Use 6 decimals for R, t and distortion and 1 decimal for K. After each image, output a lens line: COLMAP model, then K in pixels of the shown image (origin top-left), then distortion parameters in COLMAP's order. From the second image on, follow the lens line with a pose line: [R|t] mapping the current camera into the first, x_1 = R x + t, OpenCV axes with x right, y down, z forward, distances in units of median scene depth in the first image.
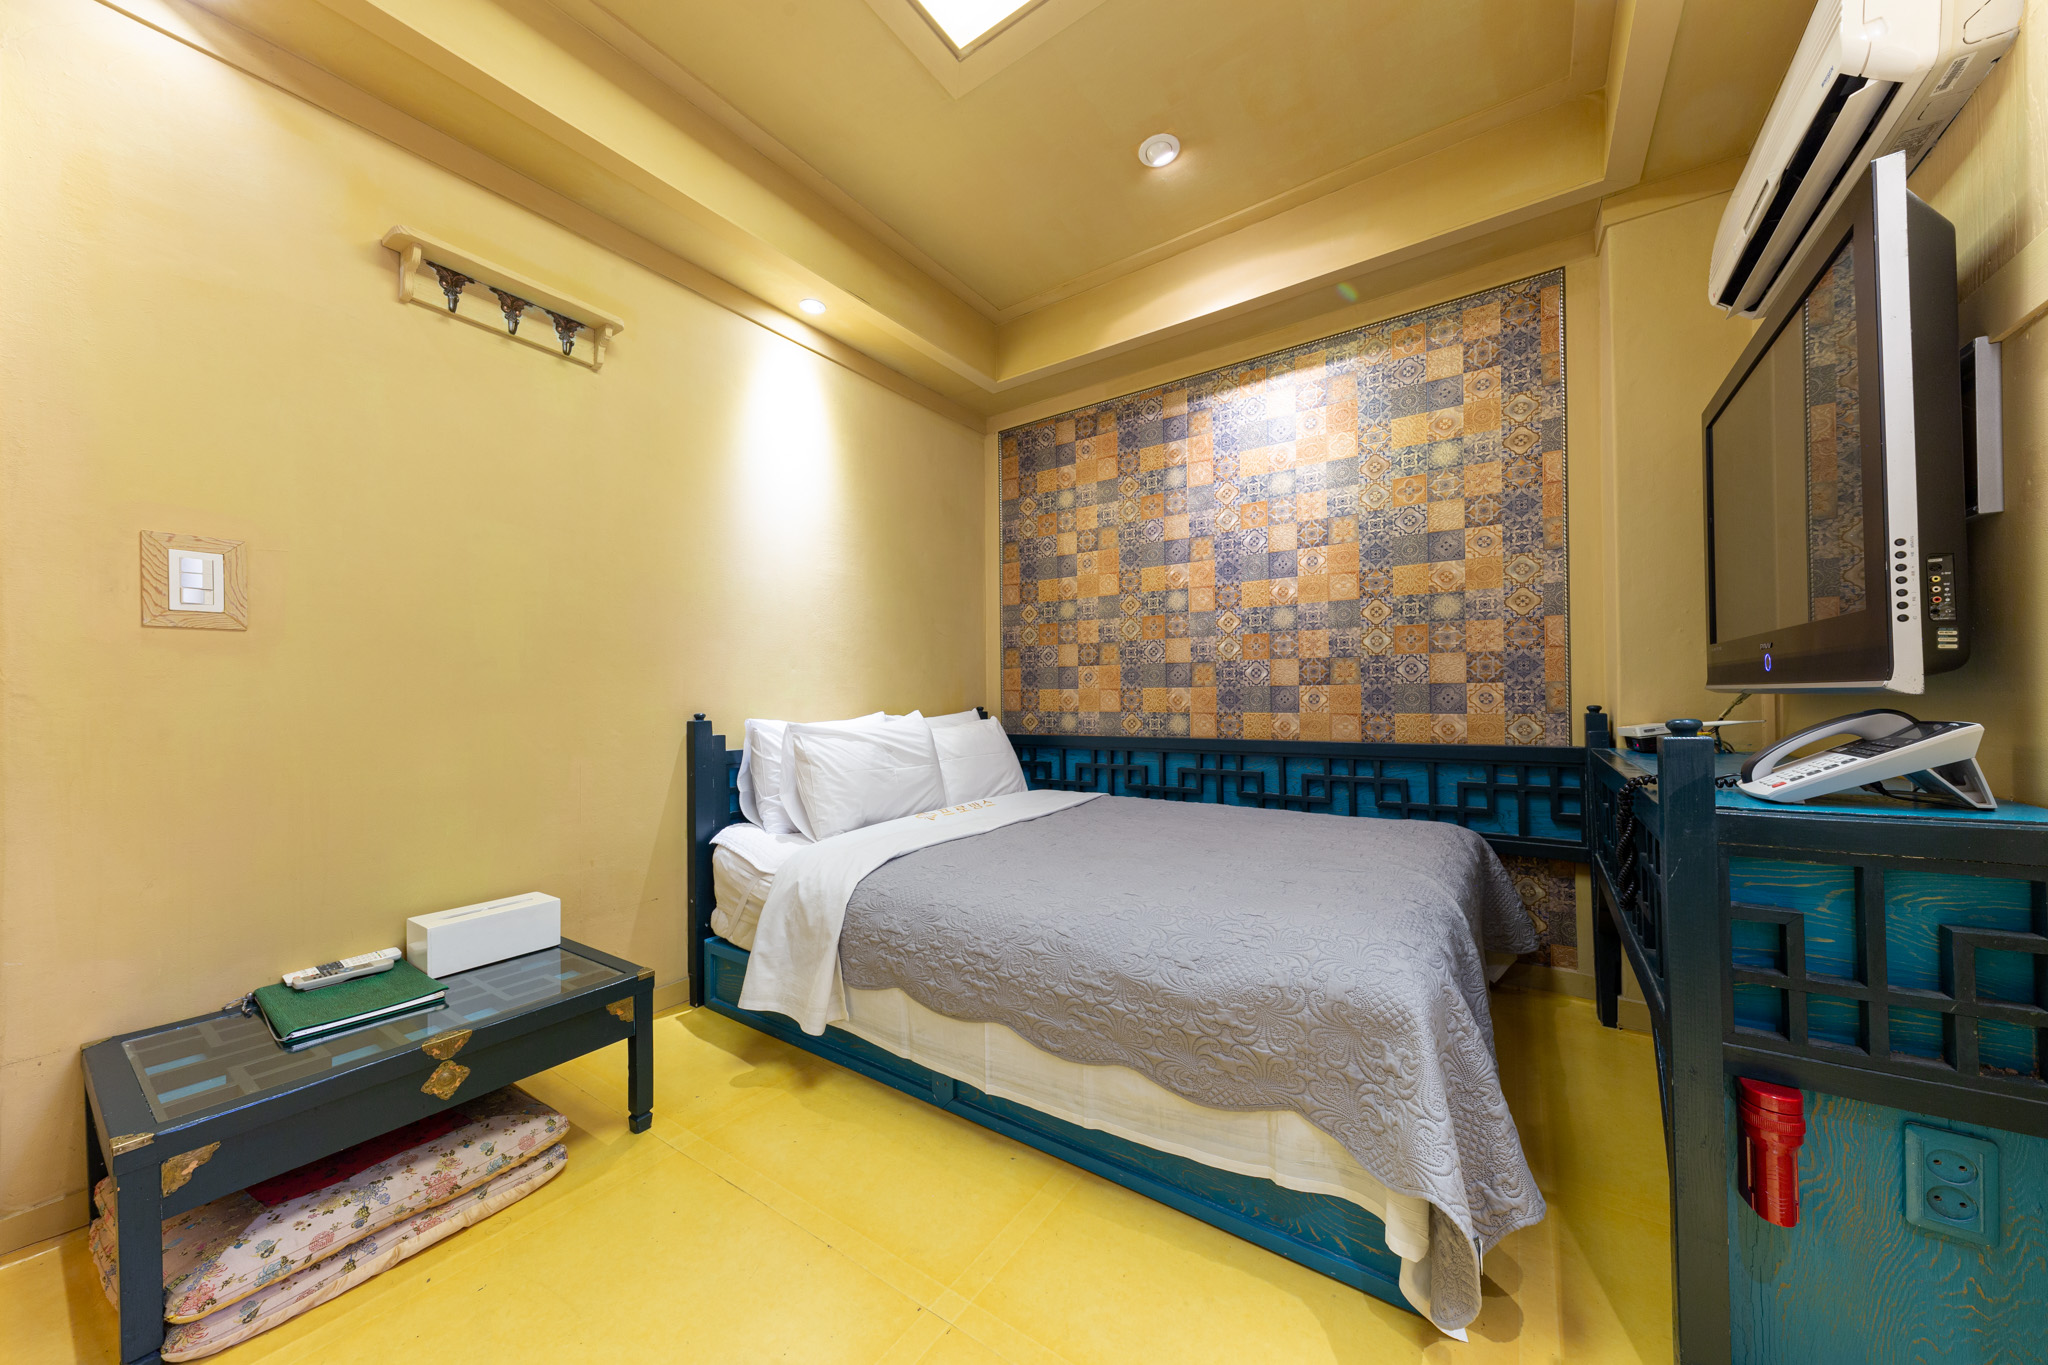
lens RADIAL K [[700.8, 0, 1023.8], [0, 700.8, 689.3], [0, 0, 1]] dist [0.009717, -0.000246]
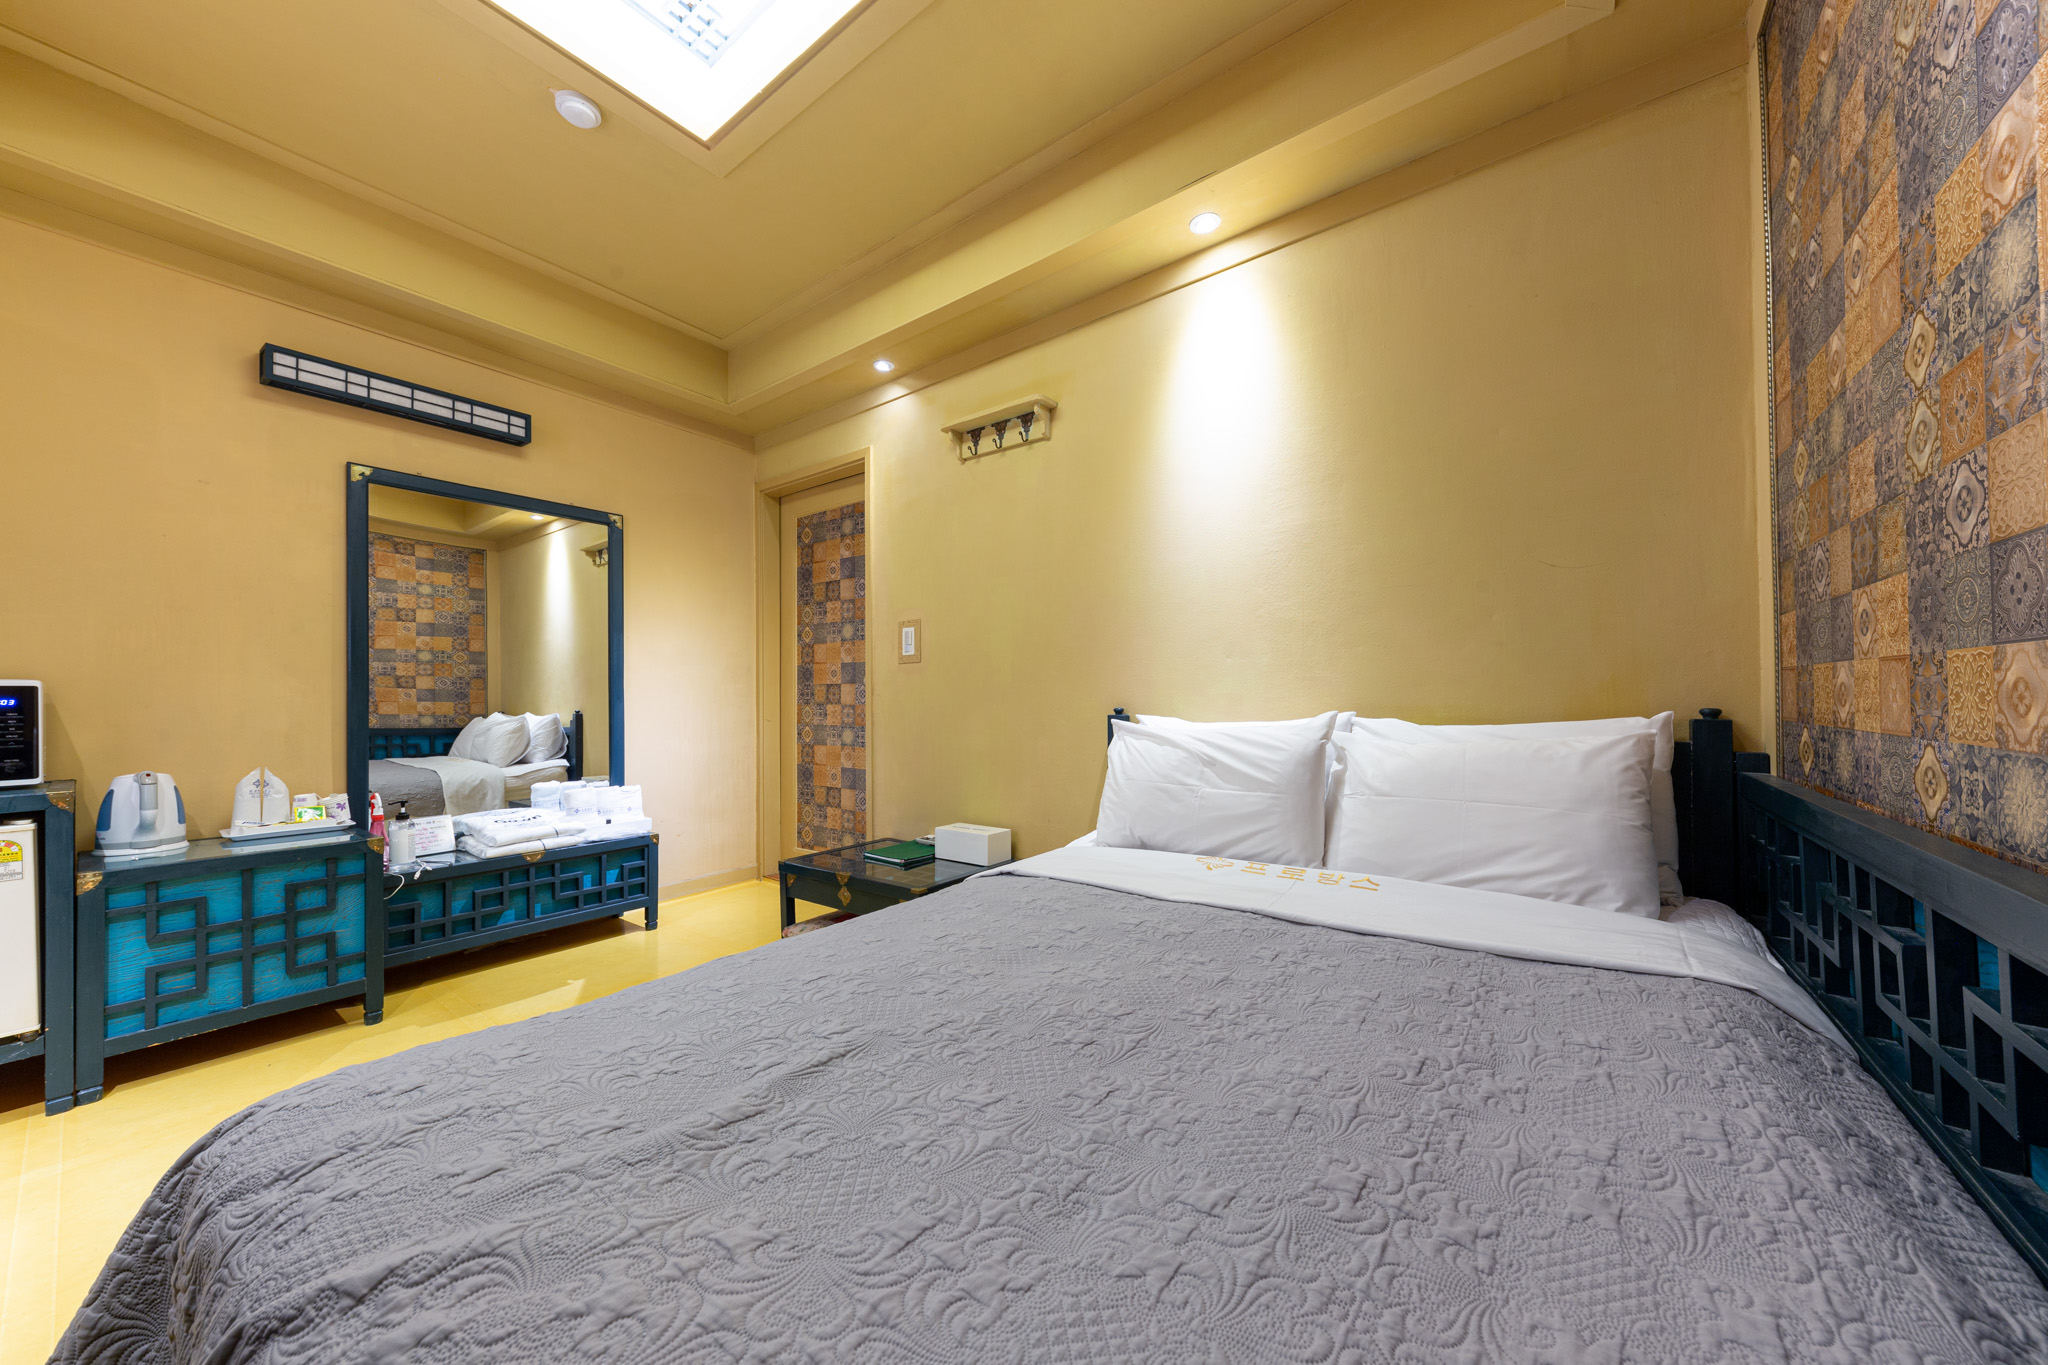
lens RADIAL K [[700.8, 0, 1024.9], [0, 700.8, 690.5], [0, 0, 1]] dist [0.009717, -0.000246]
pose [[-0.042595, 0.000147, -0.999092, 0.511040], [0.022430, 0.999748, -0.000810, 0.005105], [0.998841, -0.022444, -0.042587, 0.761042]]
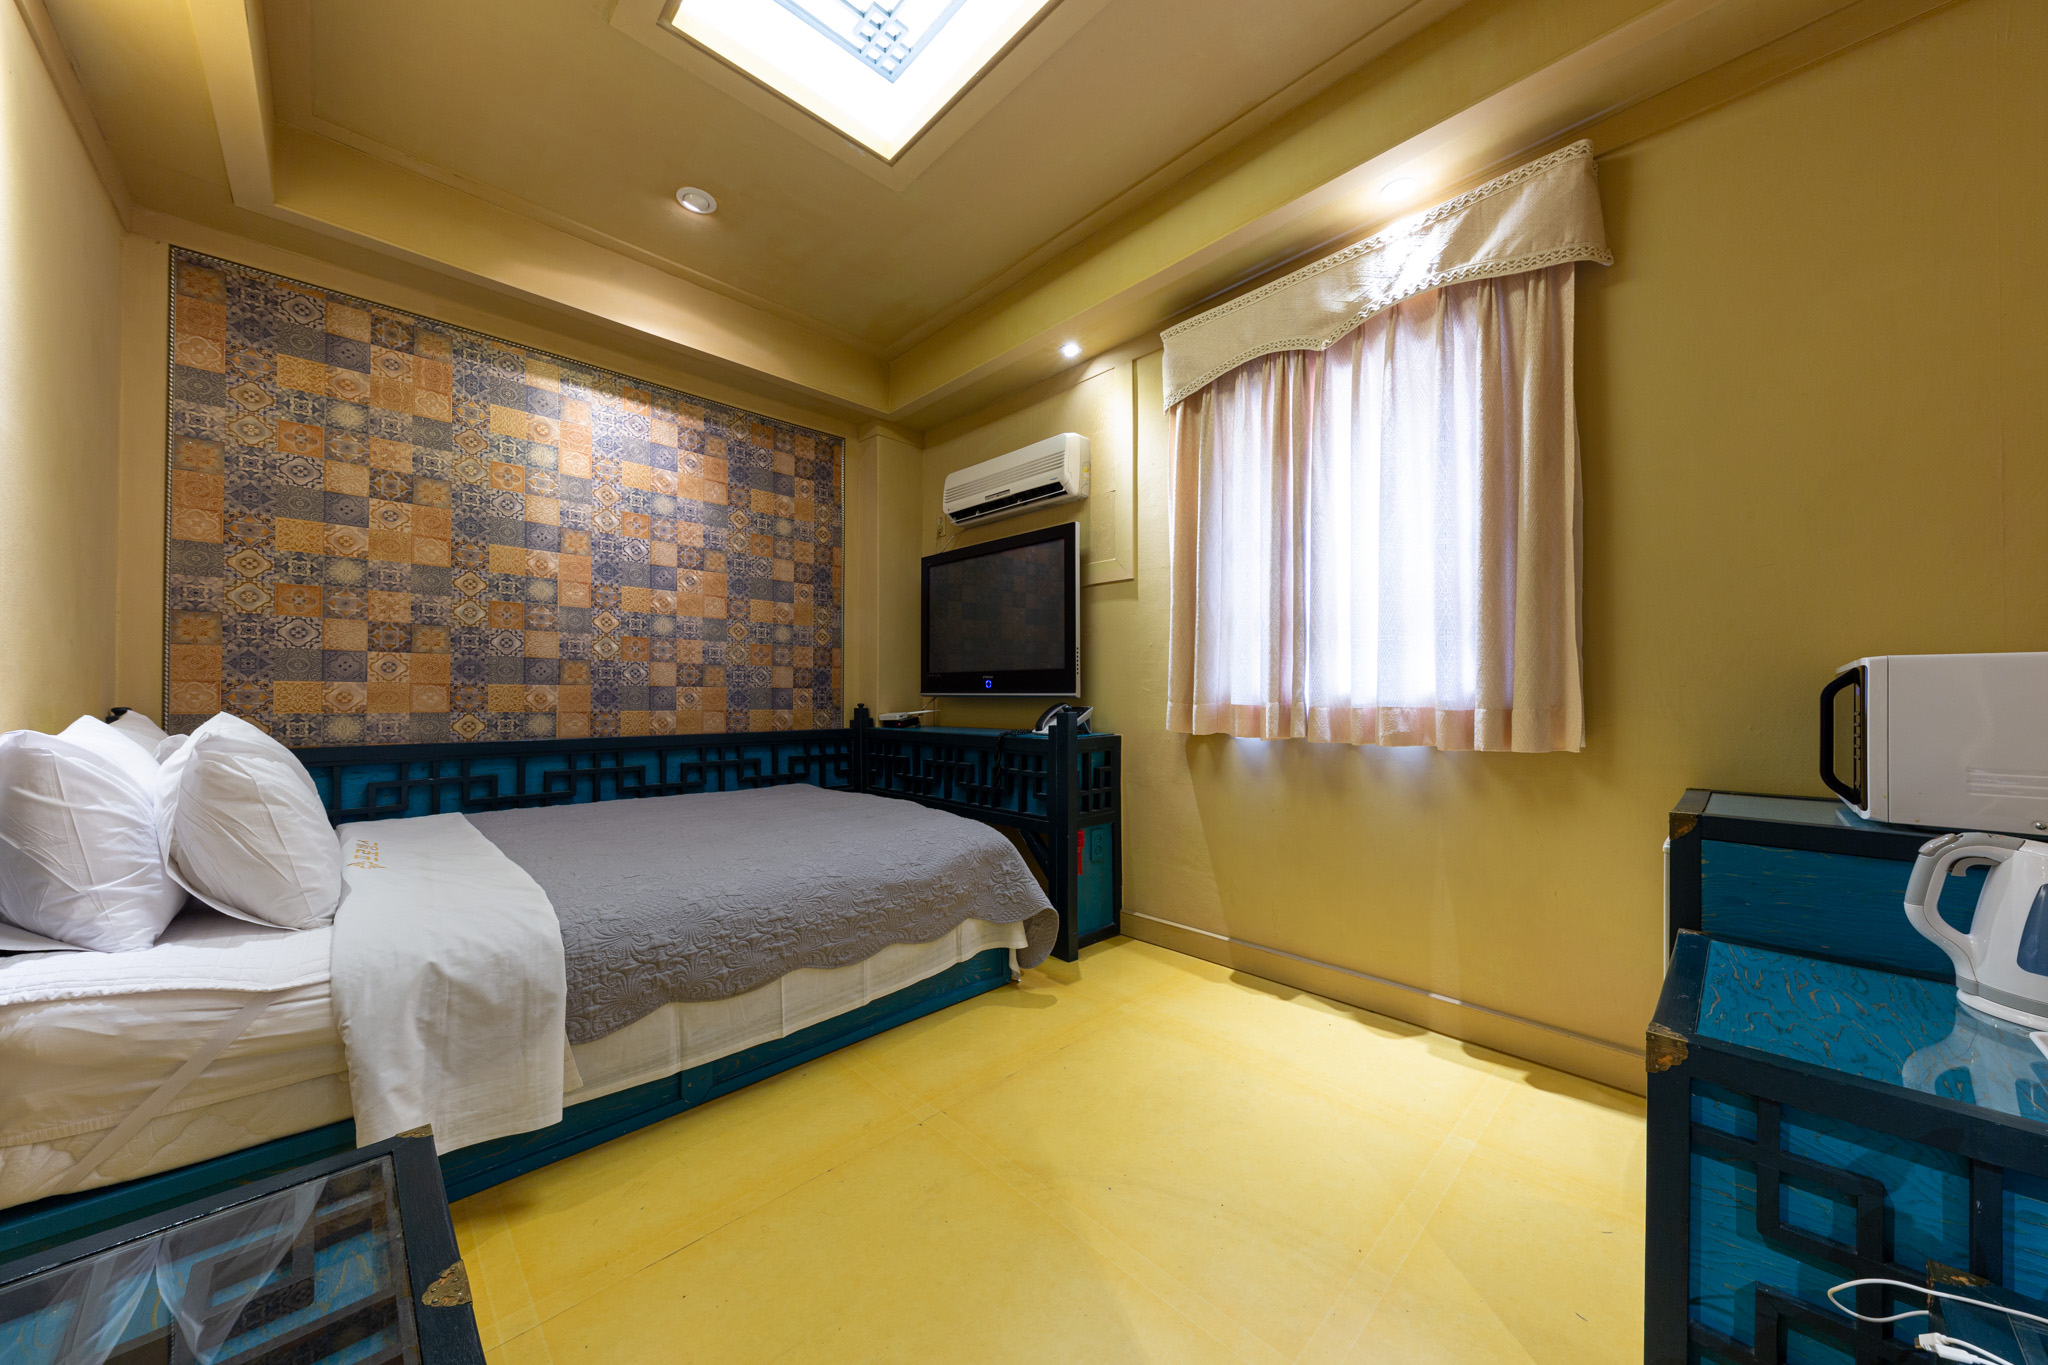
lens RADIAL K [[700.8, 0, 1020.3], [0, 700.8, 689.6], [0, 0, 1]] dist [0.009717, -0.000246]
pose [[0.192192, 0.021356, 0.981125, -0.623200], [-0.017100, 0.999684, -0.018411, 0.011073], [-0.981208, -0.013239, 0.192497, 0.224429]]
